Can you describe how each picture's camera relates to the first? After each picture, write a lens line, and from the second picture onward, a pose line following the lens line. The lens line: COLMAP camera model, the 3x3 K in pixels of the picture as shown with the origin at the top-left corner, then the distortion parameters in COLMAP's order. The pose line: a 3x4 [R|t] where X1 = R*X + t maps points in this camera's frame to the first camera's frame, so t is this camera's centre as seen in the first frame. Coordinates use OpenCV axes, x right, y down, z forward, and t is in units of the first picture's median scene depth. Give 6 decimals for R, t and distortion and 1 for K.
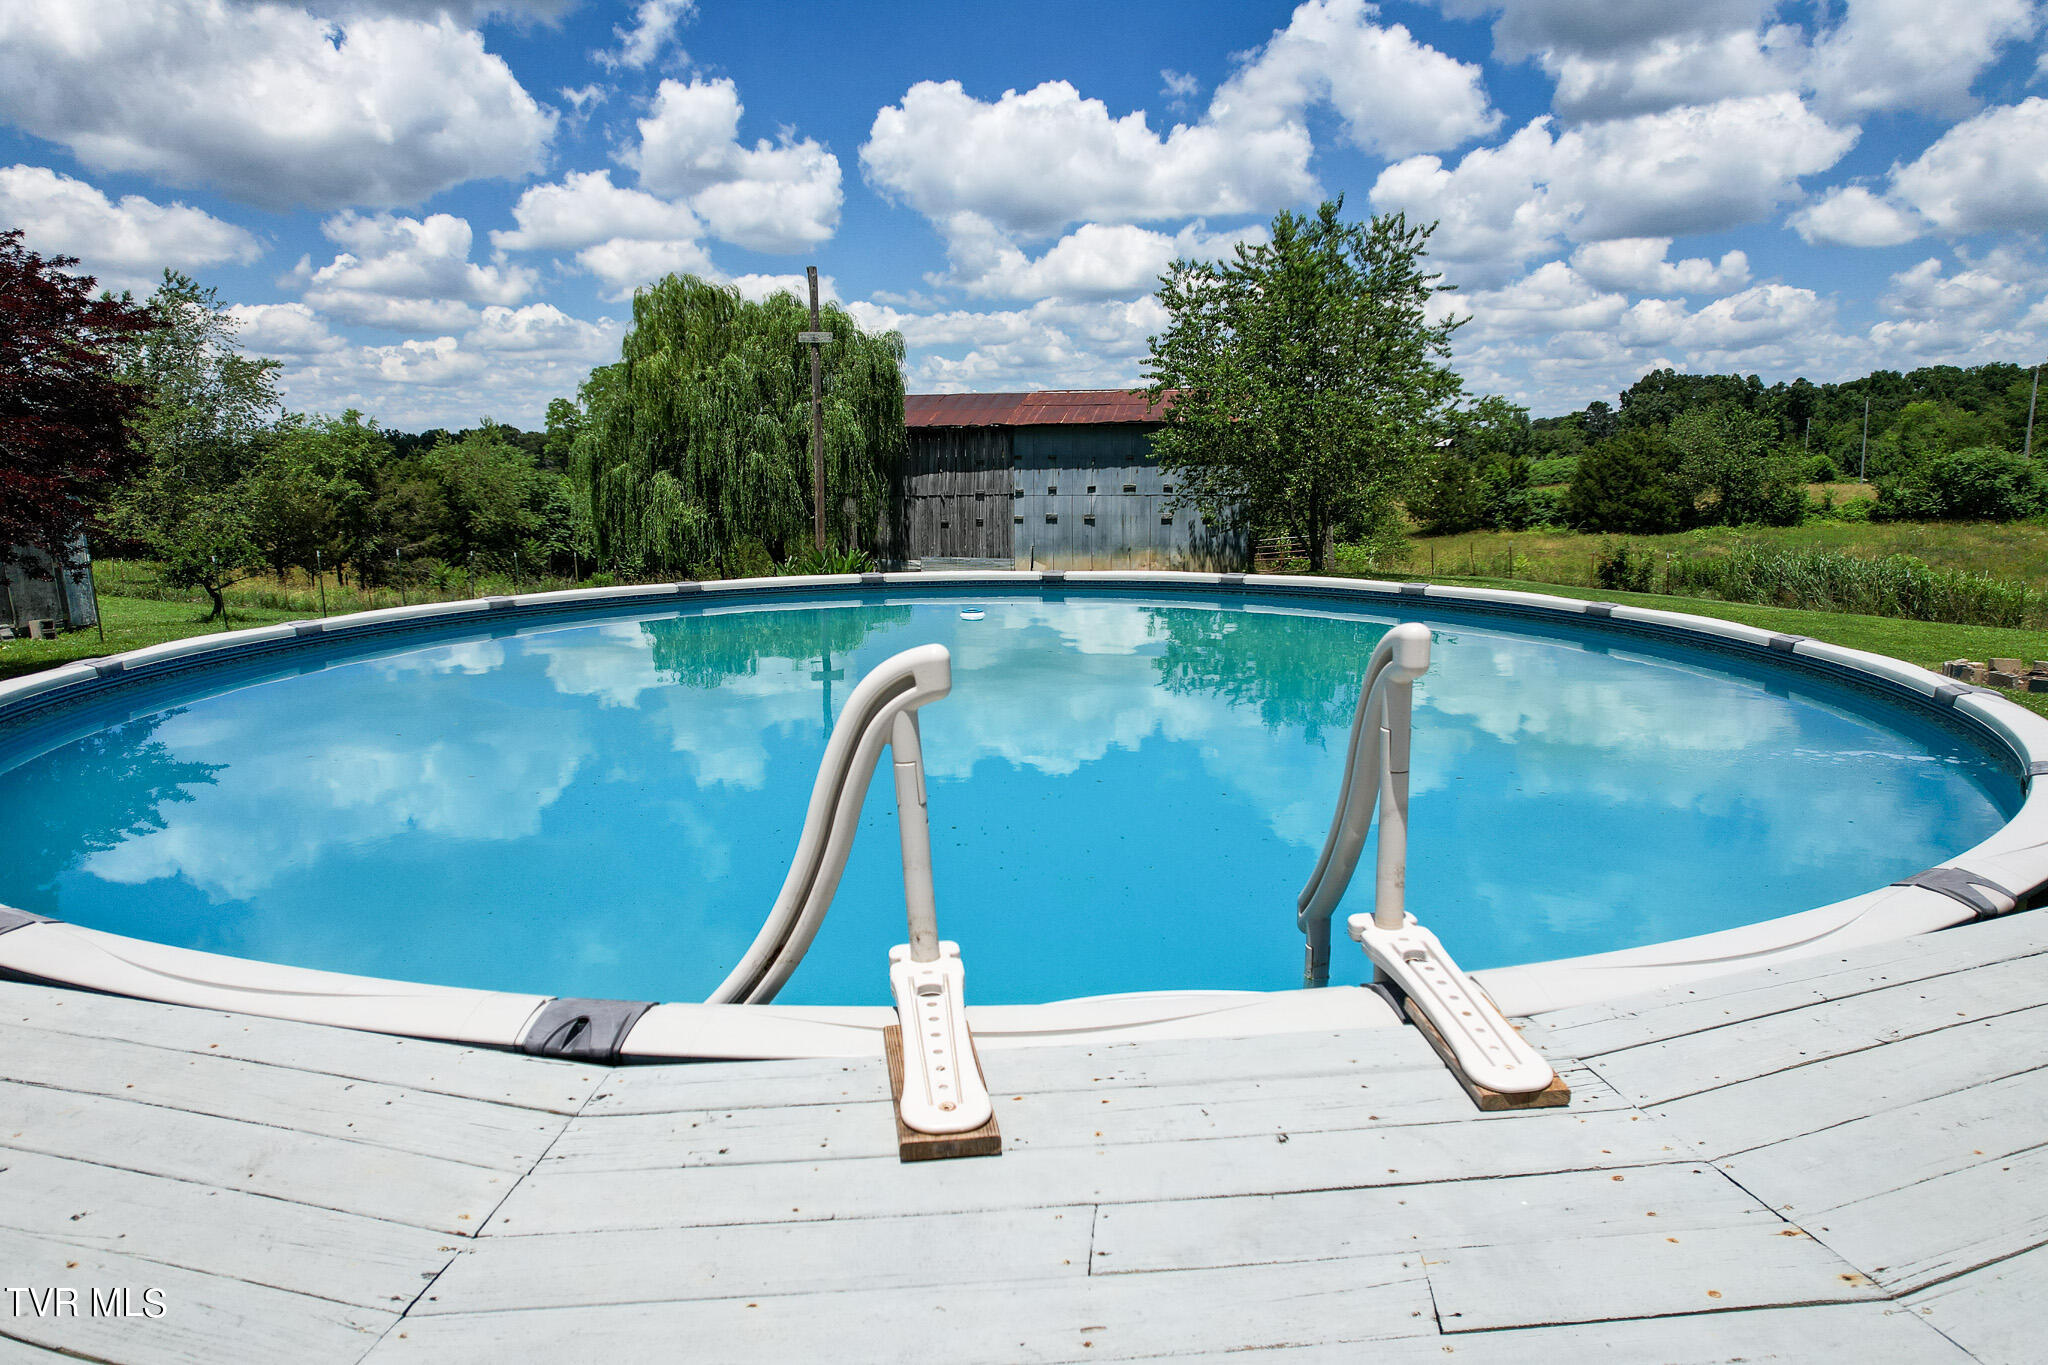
lens RADIAL K [[1303.2, 0, 1020.6], [0, 1303.2, 676.4], [0, 0, 1]] dist [-0.072331, 0.066148]
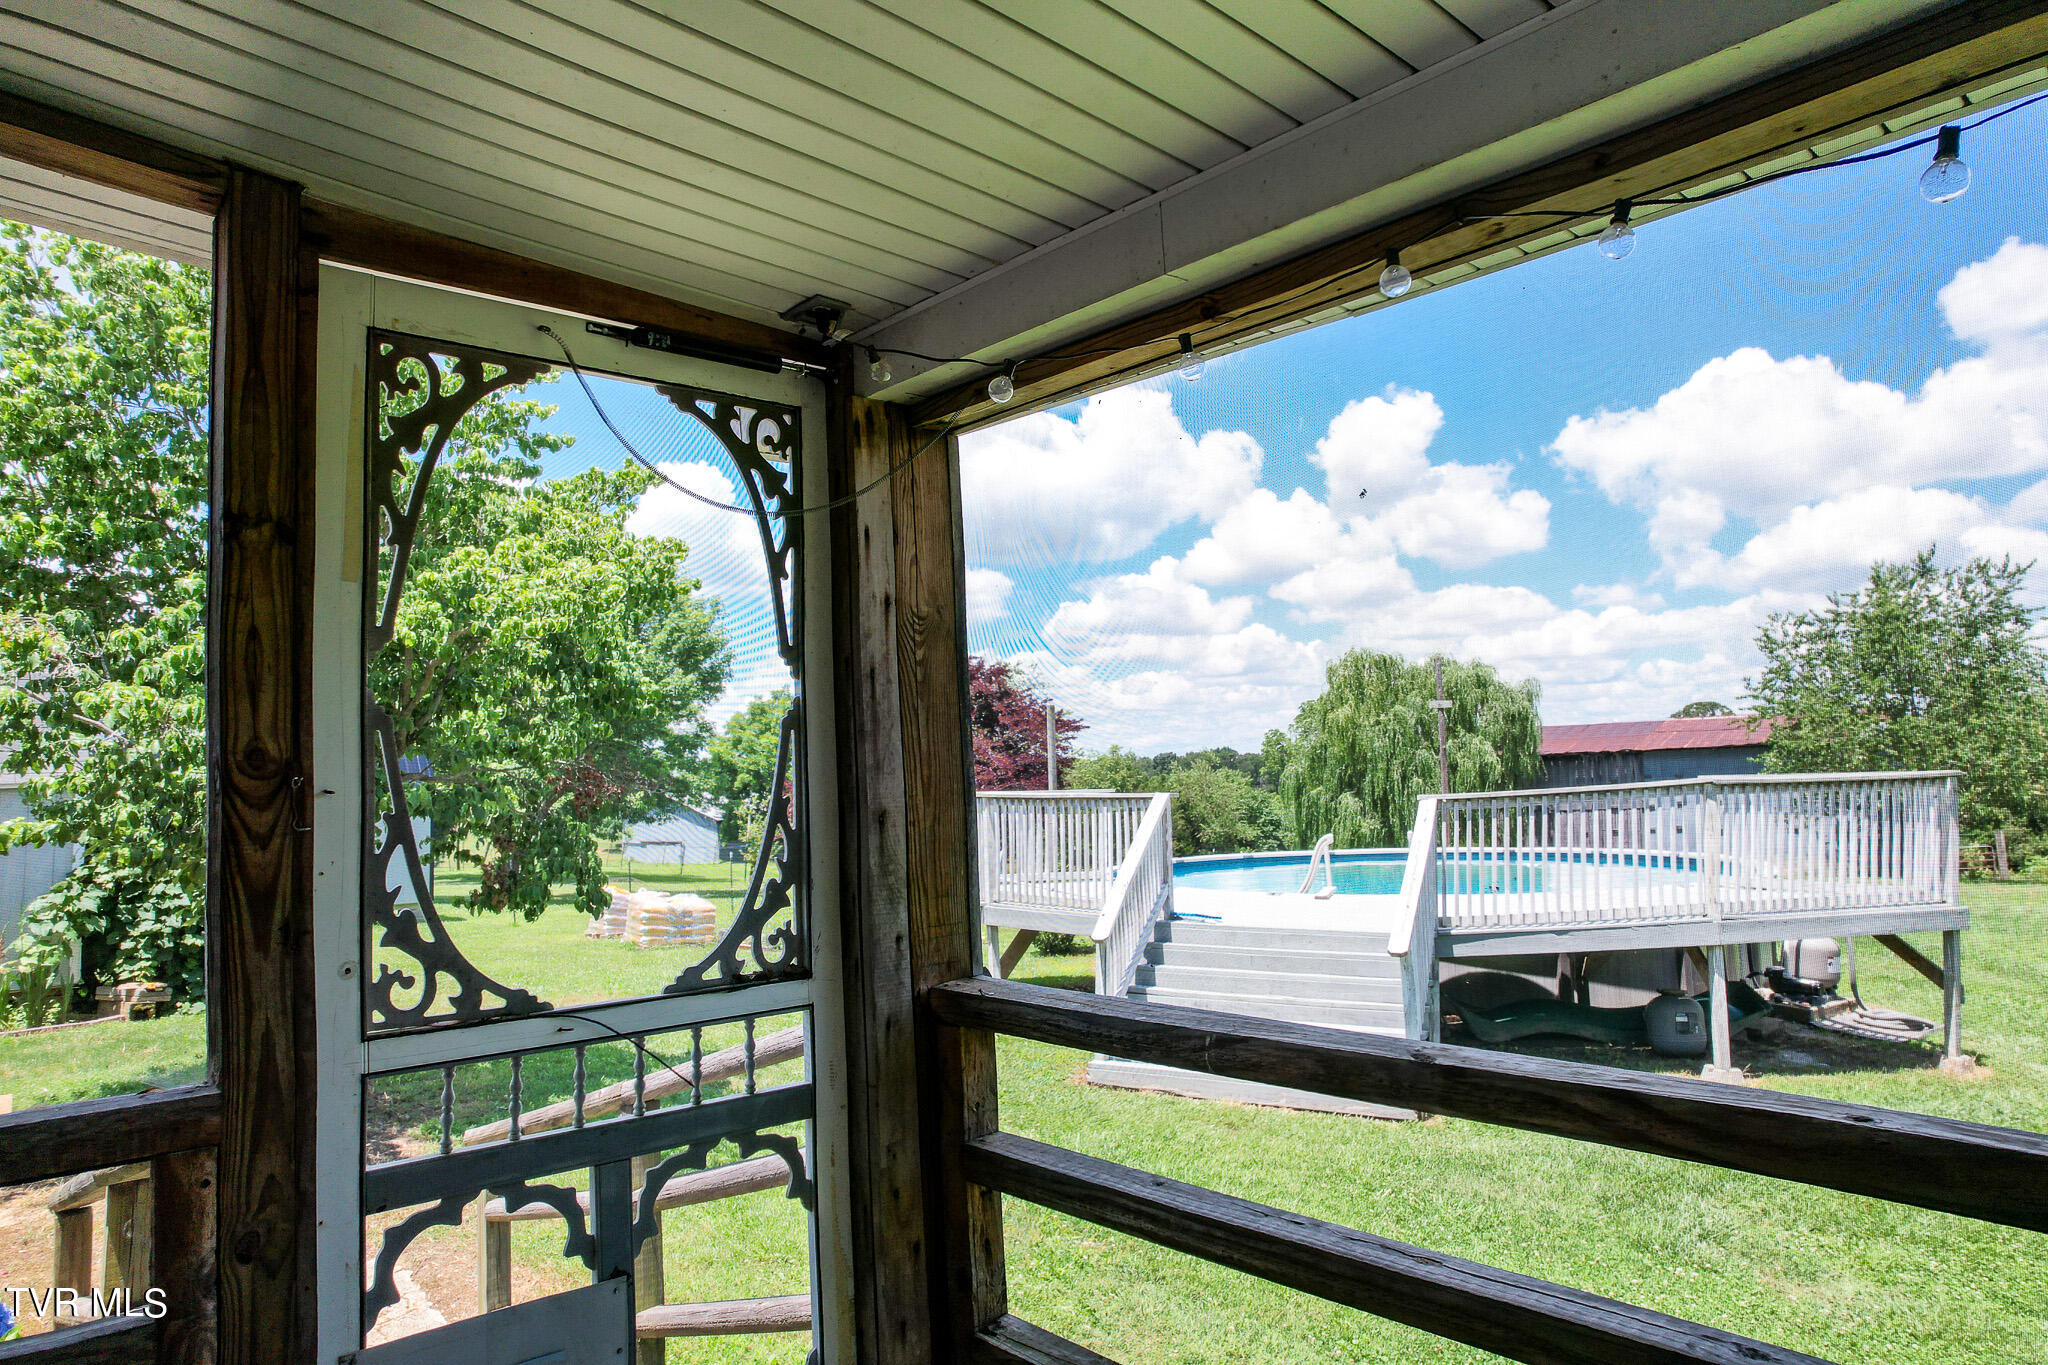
lens RADIAL K [[1303.2, 0, 1022.2], [0, 1303.2, 691.3], [0, 0, 1]] dist [-0.072331, 0.066148]
pose [[0.863579, -0.050598, -0.501669, 0.107858], [-0.065367, 0.975321, -0.210894, 0.042258], [0.499959, 0.214917, 0.838959, -0.304751]]
